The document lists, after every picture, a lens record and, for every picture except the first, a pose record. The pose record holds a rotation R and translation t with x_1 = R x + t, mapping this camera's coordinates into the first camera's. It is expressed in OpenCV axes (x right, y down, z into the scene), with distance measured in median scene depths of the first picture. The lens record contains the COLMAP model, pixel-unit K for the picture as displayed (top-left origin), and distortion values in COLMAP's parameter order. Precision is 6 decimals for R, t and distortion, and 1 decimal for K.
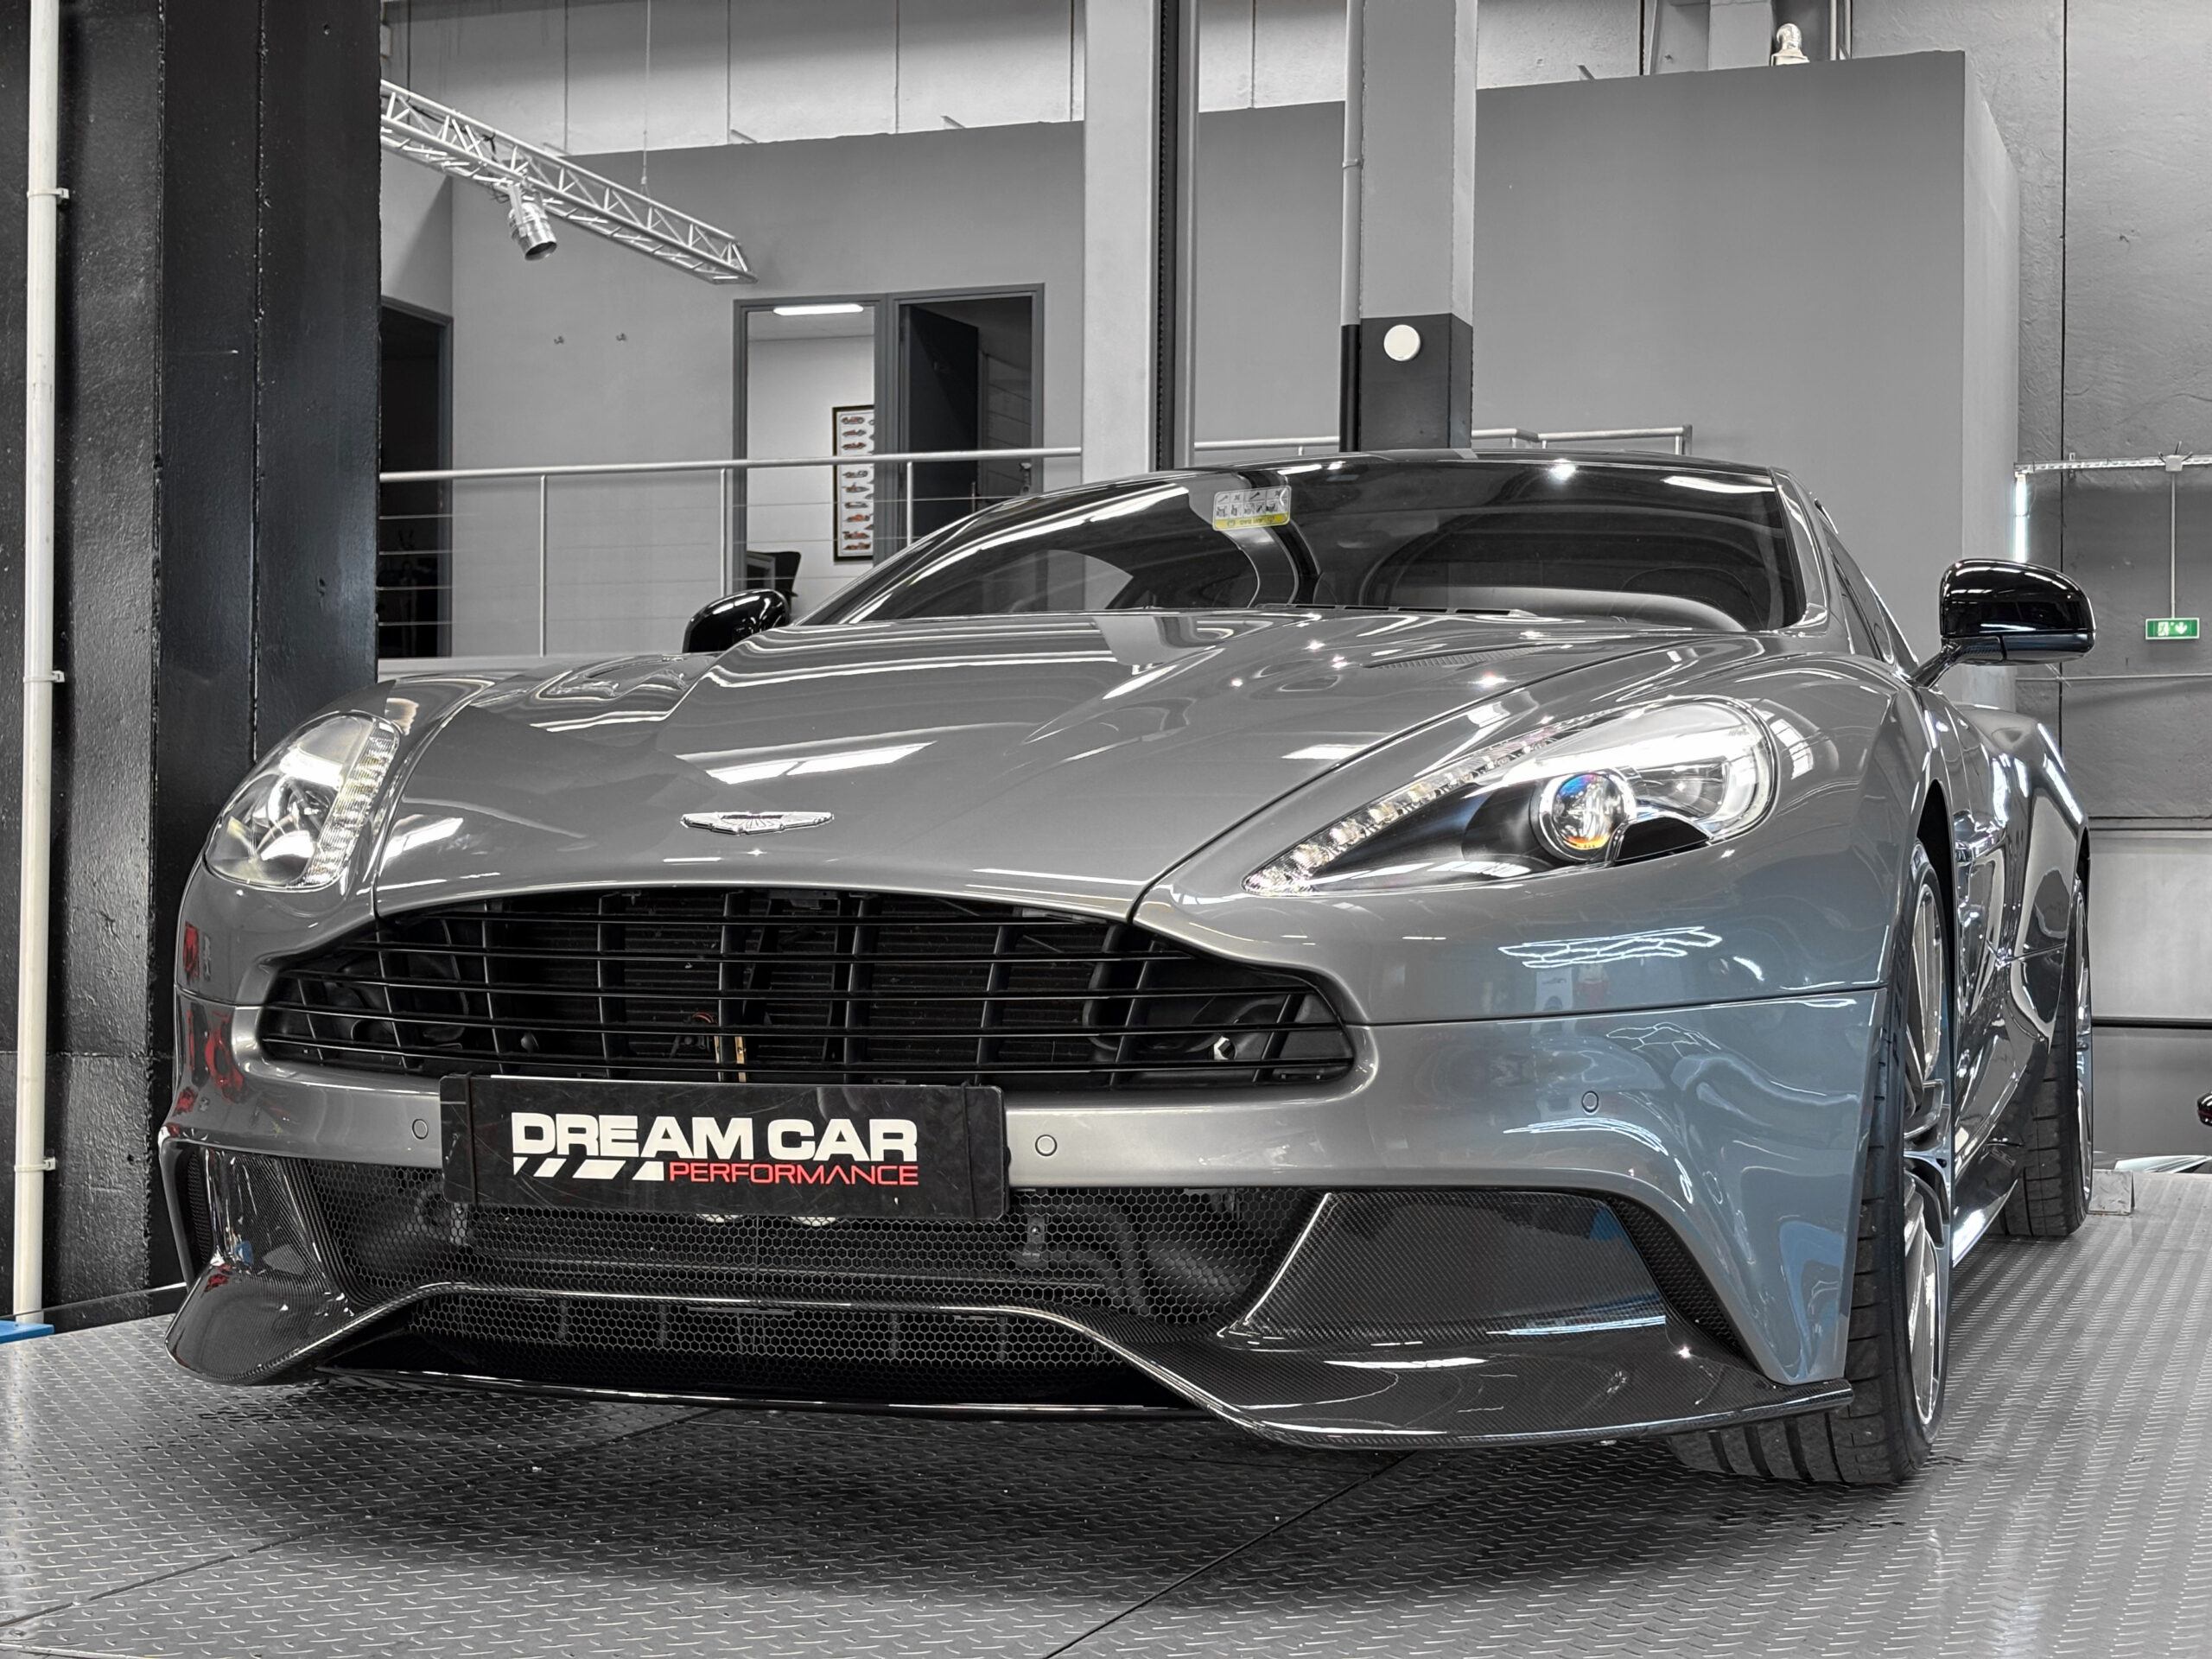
lens RADIAL K [[3263.7, 0, 1106.0], [0, 3263.7, 829.5], [0, 0, 1]] dist [0.263618, -0.984715]
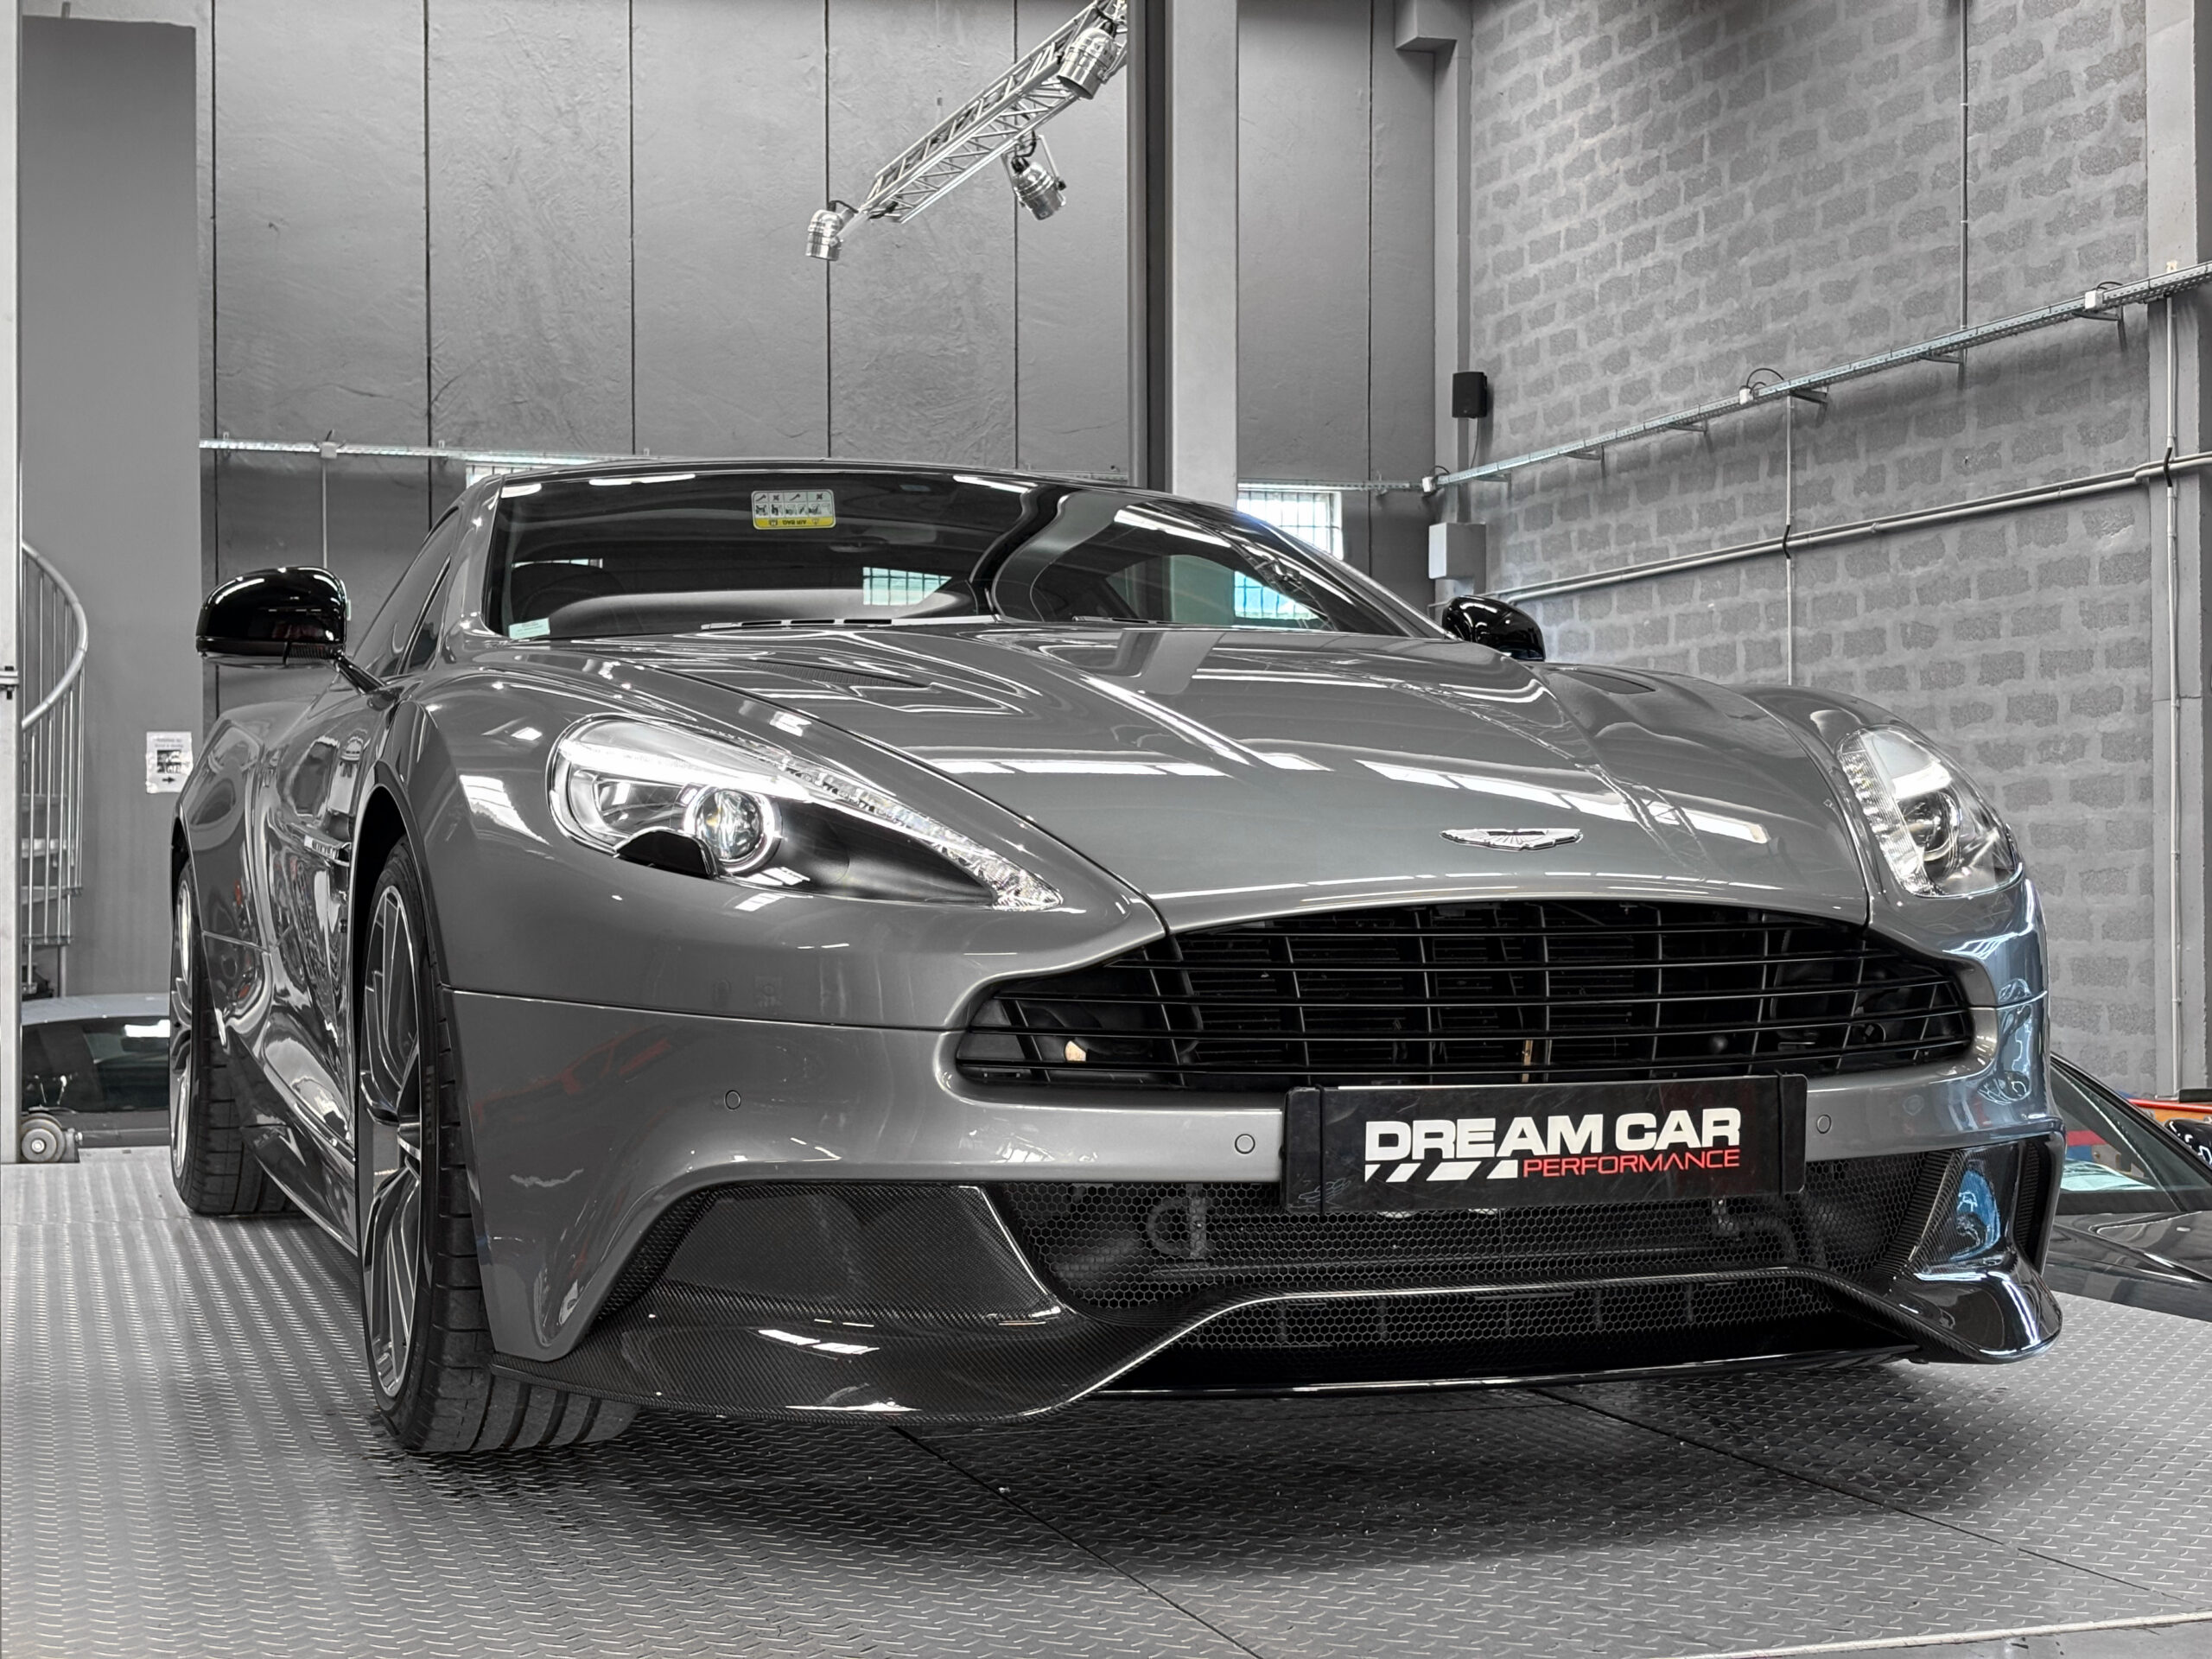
lens RADIAL K [[3263.7, 0, 1106.0], [0, 3263.7, 829.5], [0, 0, 1]] dist [0.263618, -0.984715]
pose [[0.796198, -0.006323, 0.605003, -0.874302], [0.000404, 0.999951, 0.009919, -0.016085], [-0.605036, -0.007653, 0.796161, 0.234158]]
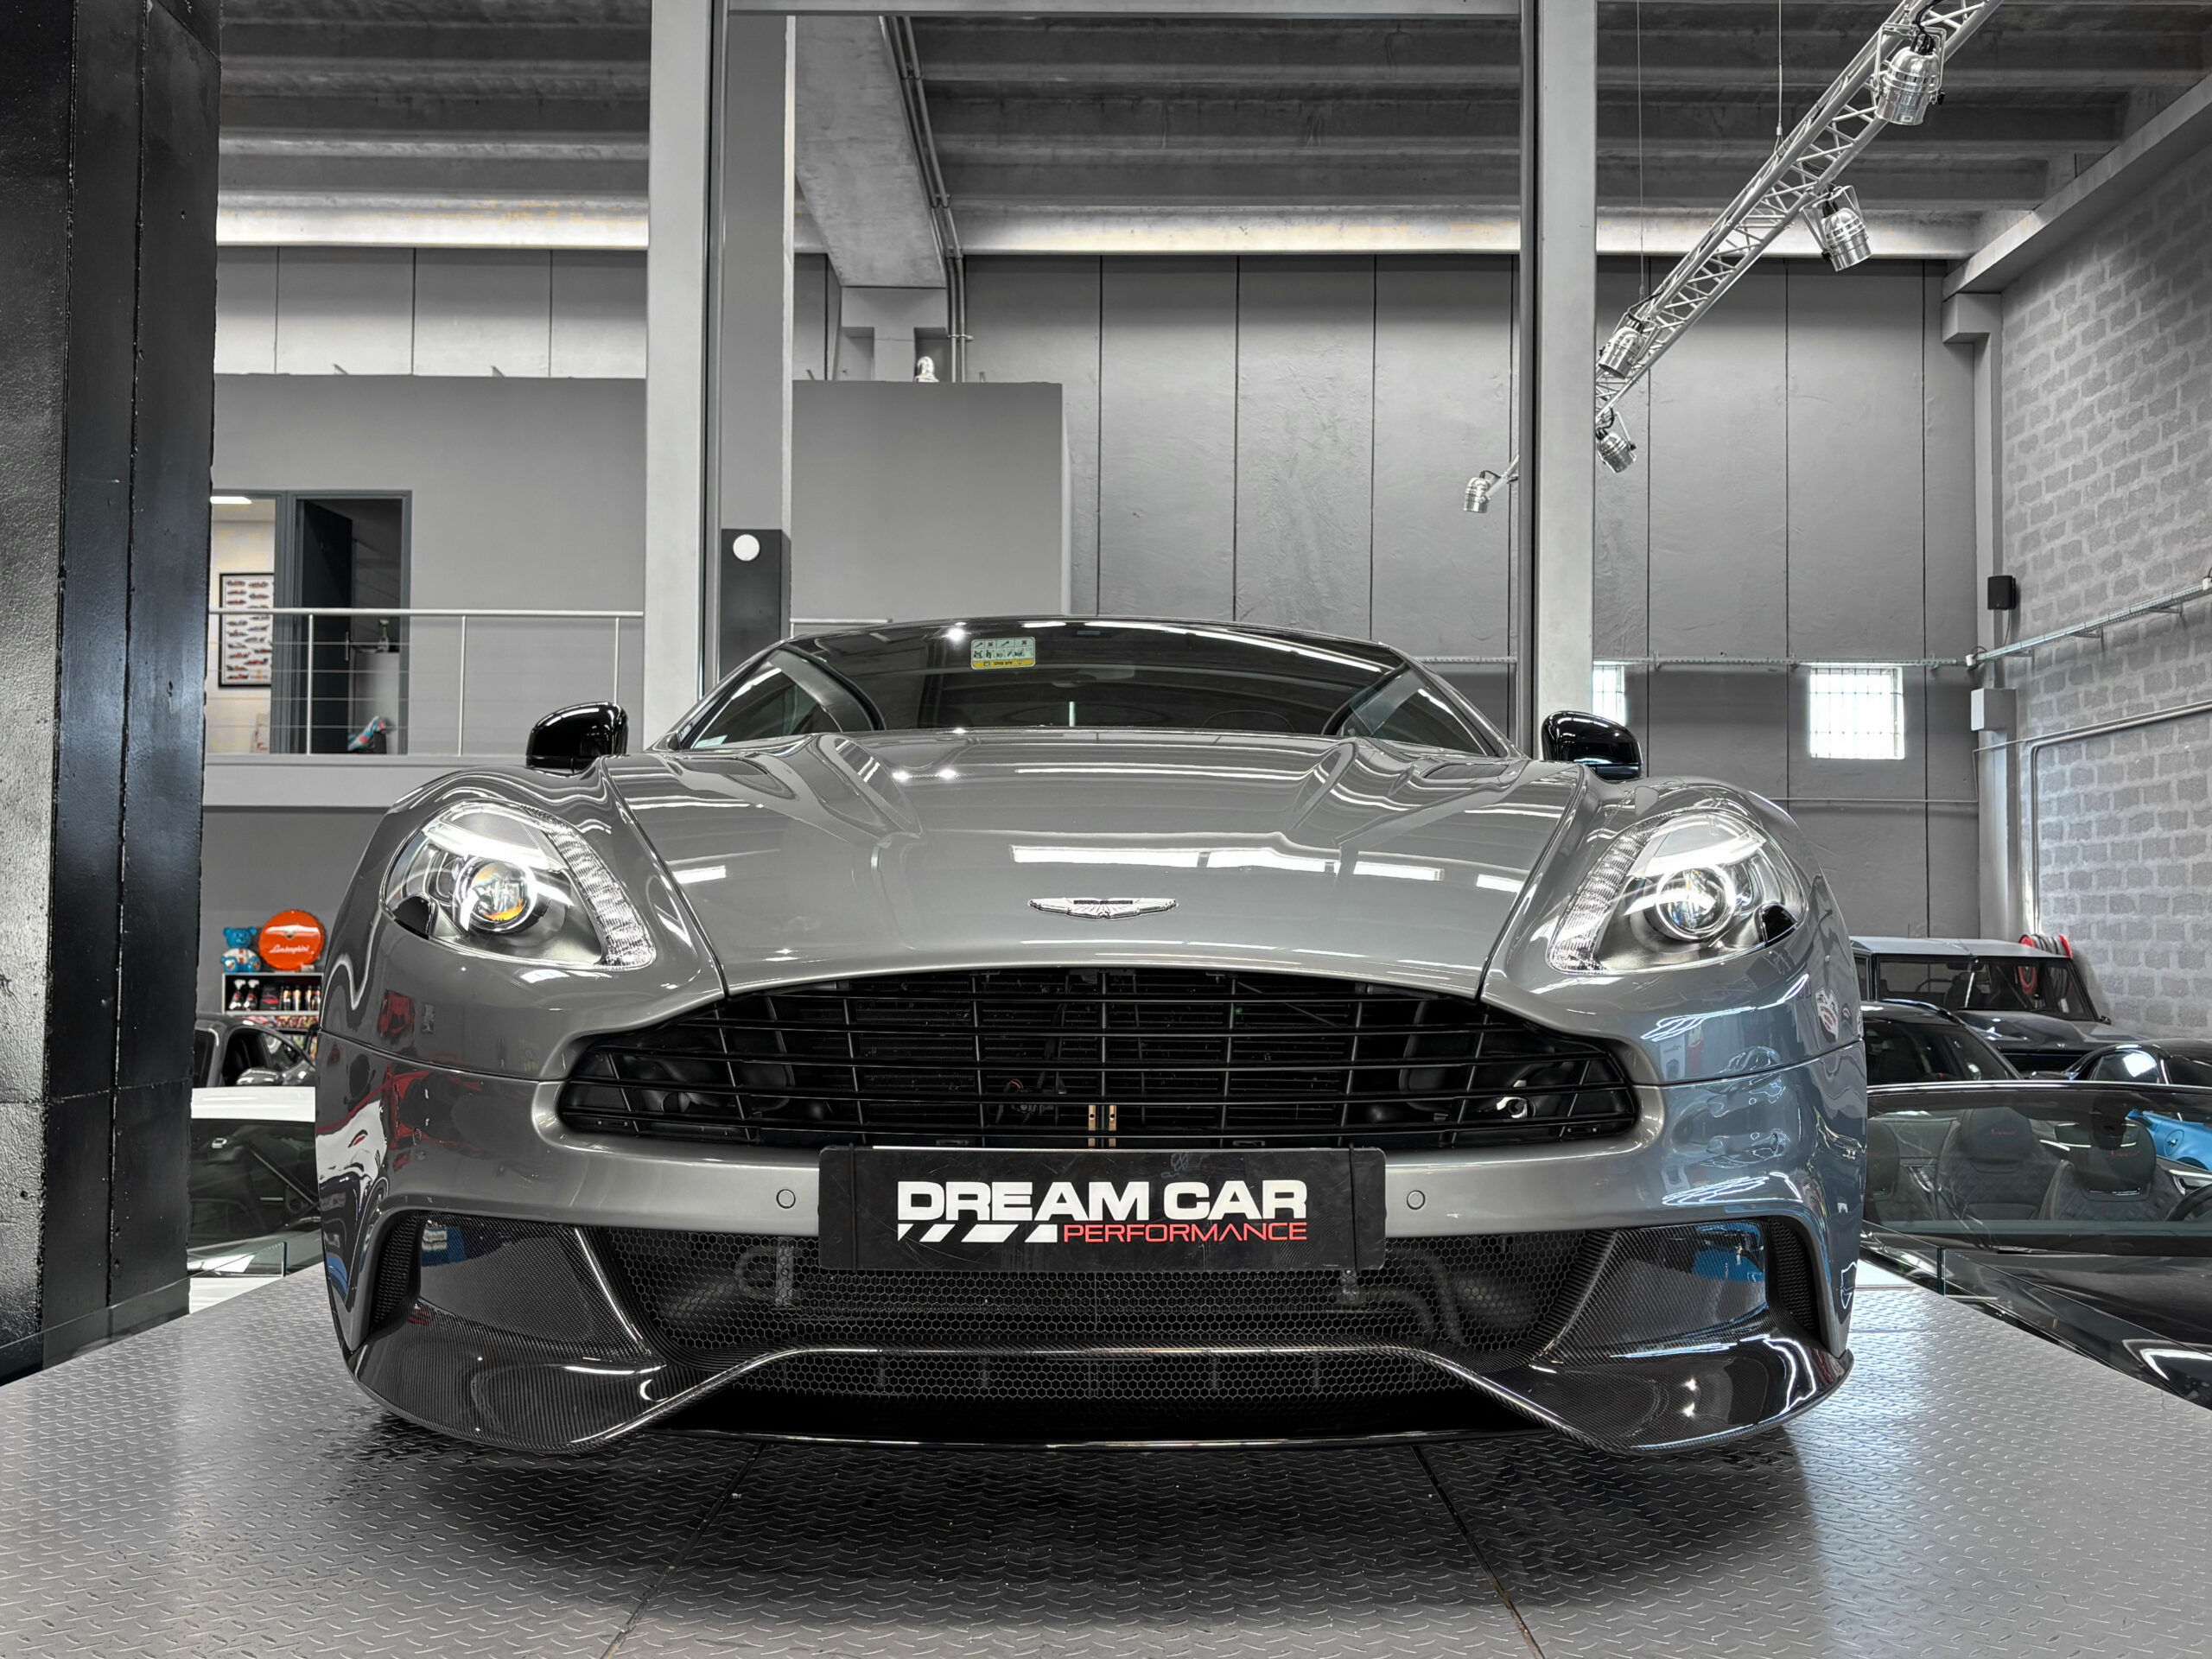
lens RADIAL K [[2196.4, 0, 1106.0], [0, 2196.4, 829.5], [0, 0, 1]] dist [0.045266, -0.024022]
pose [[0.943476, 0.014986, 0.331101, -0.356394], [-0.005934, 0.999581, -0.028334, -0.007541], [-0.331387, 0.024768, 0.943170, 0.310831]]
